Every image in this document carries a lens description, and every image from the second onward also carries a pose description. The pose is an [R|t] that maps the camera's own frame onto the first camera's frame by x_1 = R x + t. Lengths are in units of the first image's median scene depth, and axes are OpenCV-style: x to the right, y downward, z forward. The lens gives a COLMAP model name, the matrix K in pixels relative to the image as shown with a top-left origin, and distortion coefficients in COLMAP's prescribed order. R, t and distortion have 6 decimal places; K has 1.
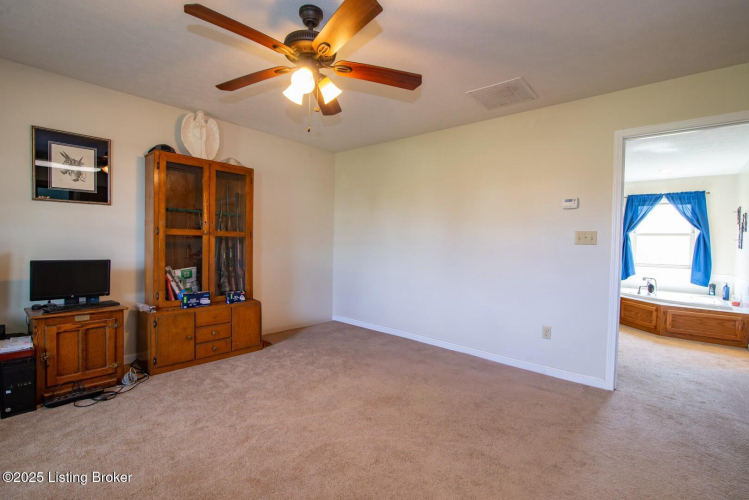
lens RADIAL K [[346.9, 0, 372.6], [0, 346.9, 253.1], [0, 0, 1]] dist [-0.012122, 0.000350]
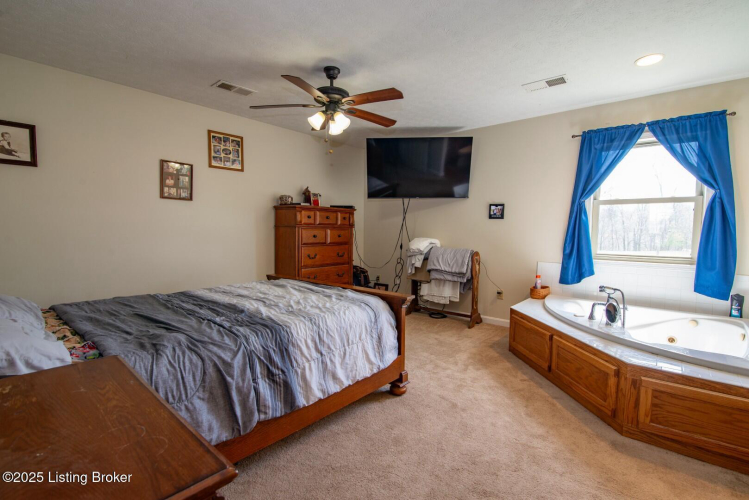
lens RADIAL K [[346.9, 0, 372.6], [0, 346.9, 253.1], [0, 0, 1]] dist [-0.012122, 0.000350]
pose [[0.999742, -0.021293, 0.007893, 0.430242], [0.020929, 0.998830, 0.043596, -0.004934], [-0.008812, -0.043420, 0.999018, 0.480910]]
